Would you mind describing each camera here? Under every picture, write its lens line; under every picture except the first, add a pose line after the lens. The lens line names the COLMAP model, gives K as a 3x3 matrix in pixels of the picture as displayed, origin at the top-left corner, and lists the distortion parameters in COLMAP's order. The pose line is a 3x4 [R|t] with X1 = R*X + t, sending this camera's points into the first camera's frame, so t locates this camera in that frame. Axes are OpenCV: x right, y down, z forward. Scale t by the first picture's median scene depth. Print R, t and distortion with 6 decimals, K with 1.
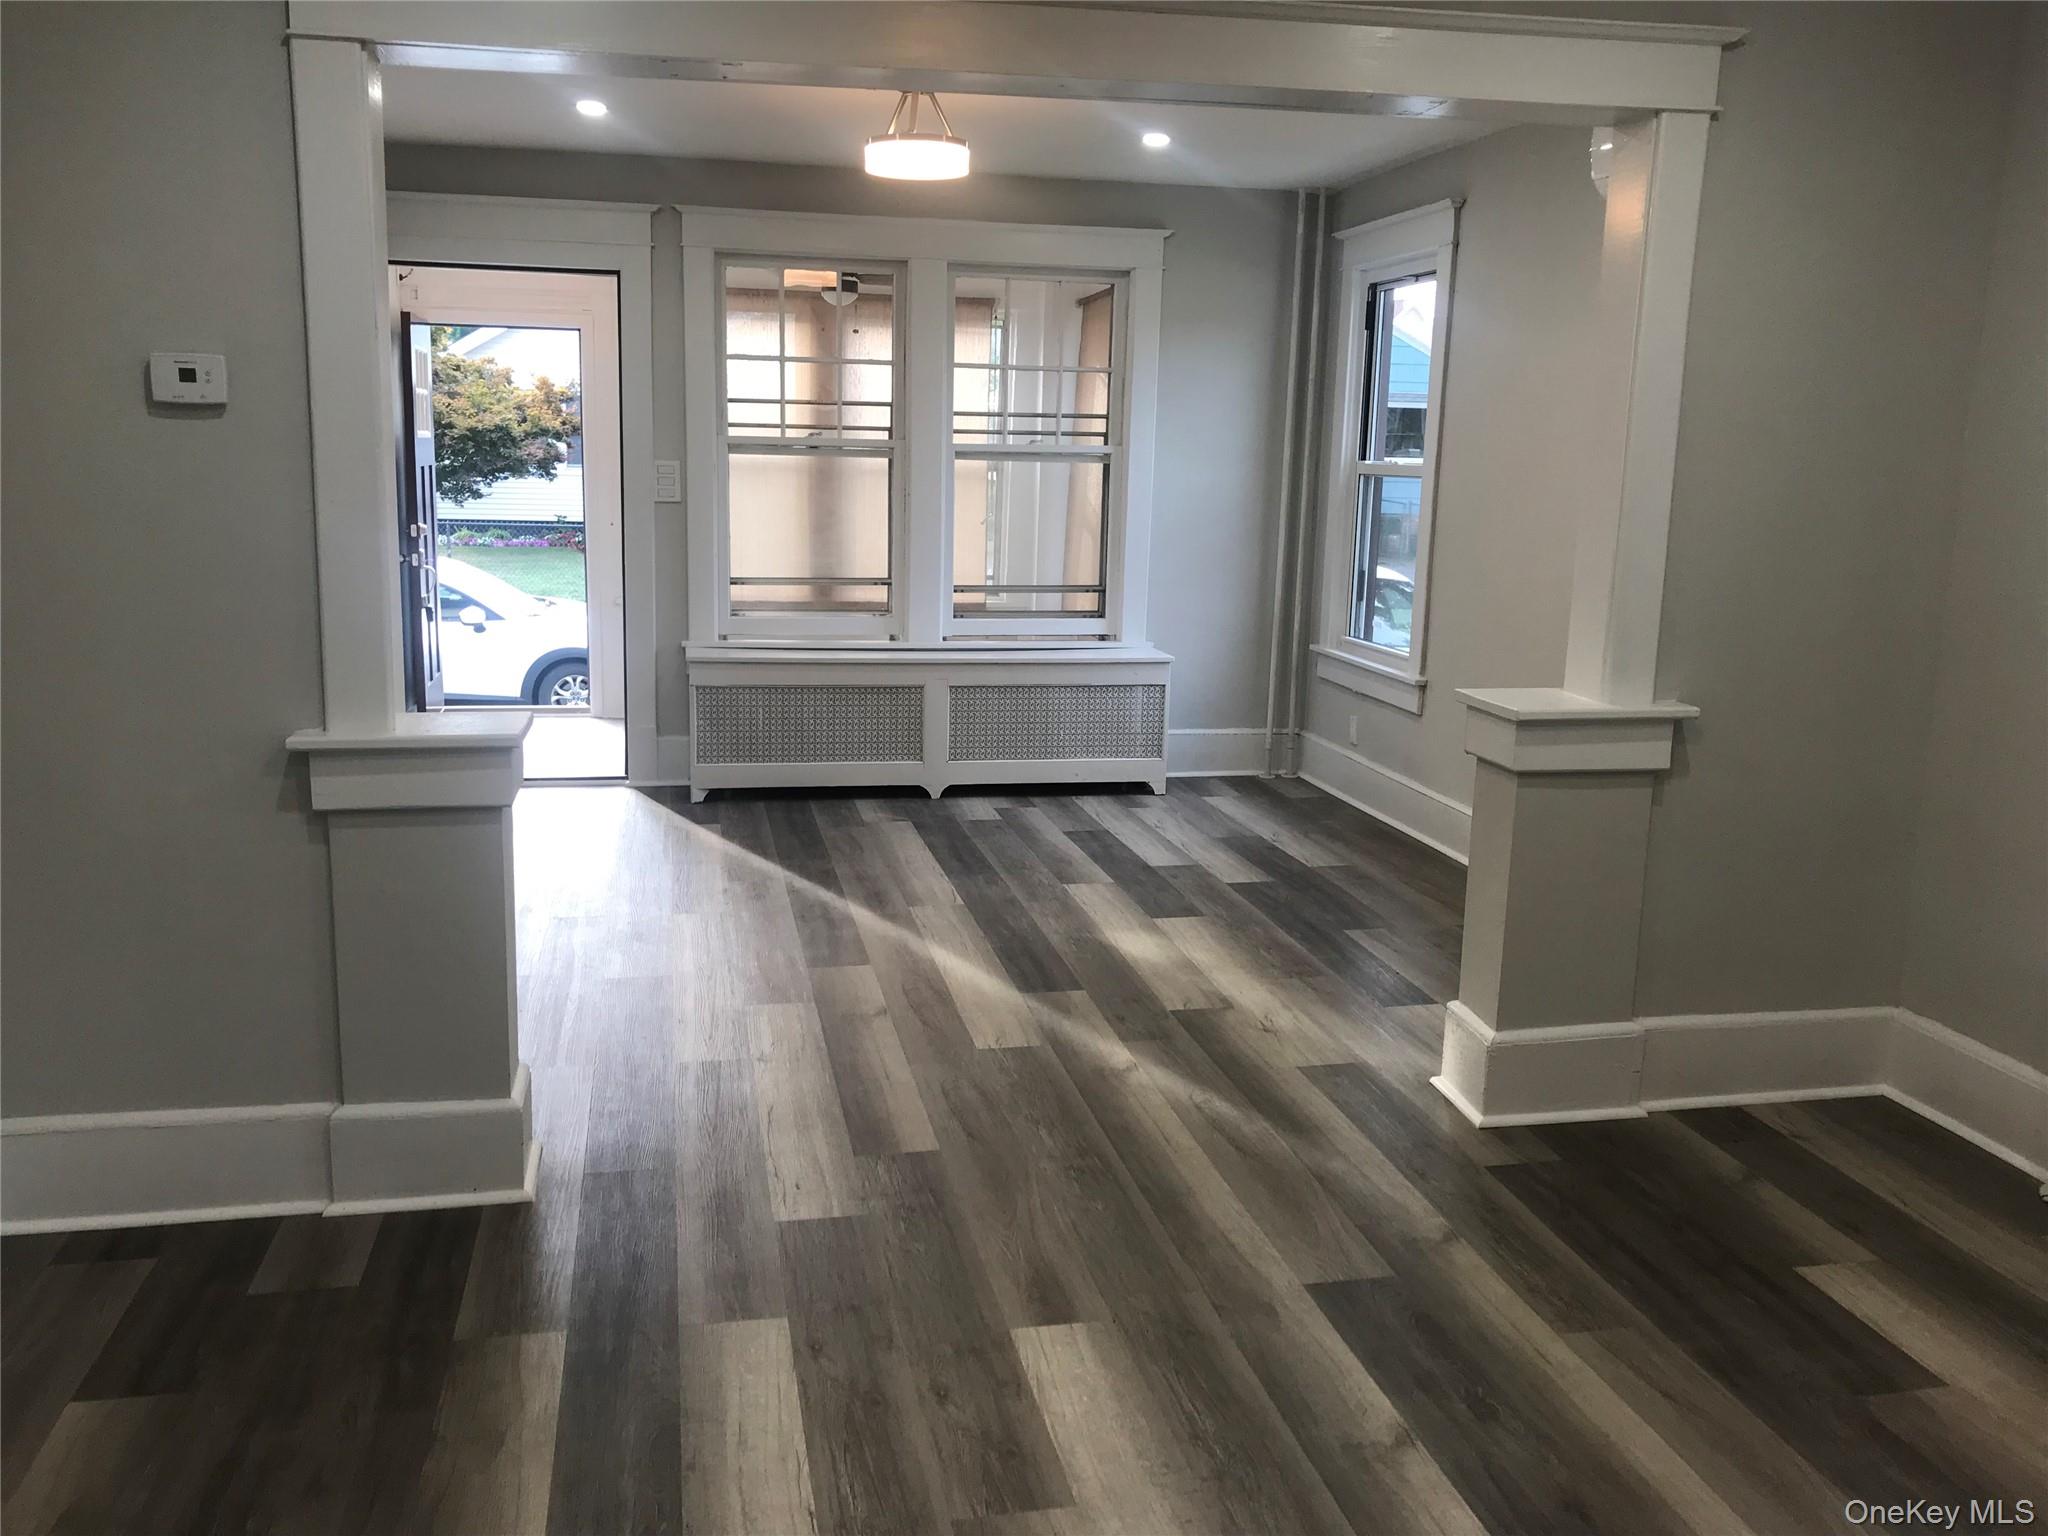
lens RADIAL K [[1689.1, 0, 1010.3], [0, 1689.1, 754.1], [0, 0, 1]] dist [0.057755, -0.047380]
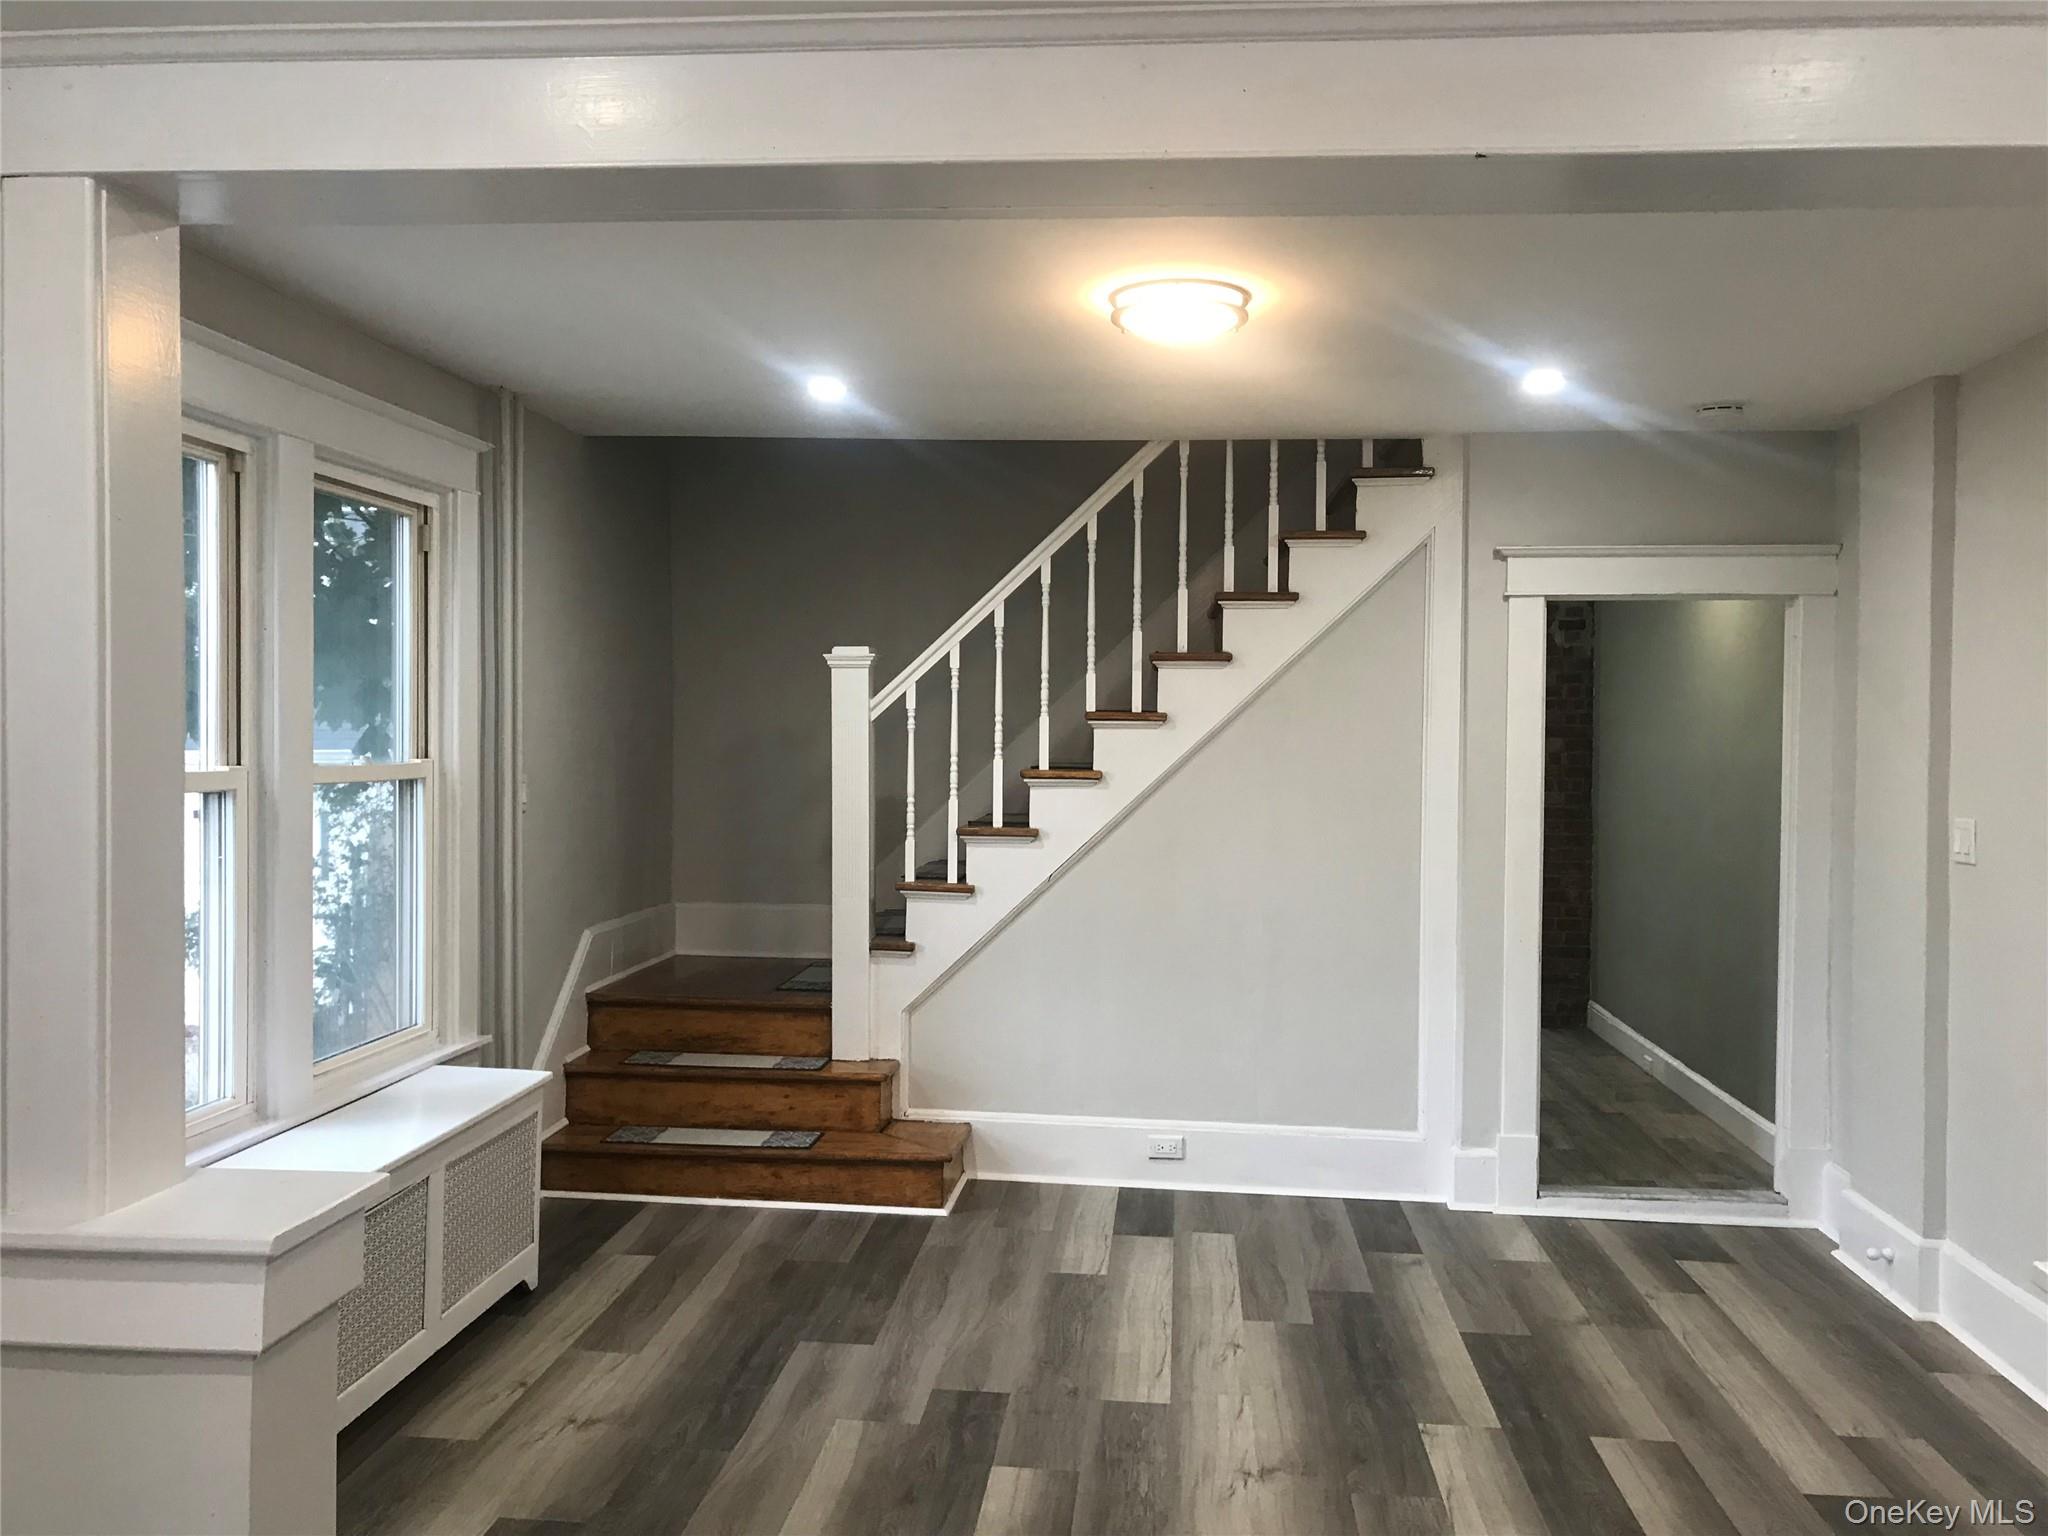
lens RADIAL K [[1689.1, 0, 1017.6], [0, 1689.1, 751.2], [0, 0, 1]] dist [0.057755, -0.047380]
pose [[-0.955933, -0.036528, 0.291302, -0.089493], [0.021636, 0.980766, 0.193984, -0.272636], [-0.292785, 0.191738, -0.936757, 1.392624]]
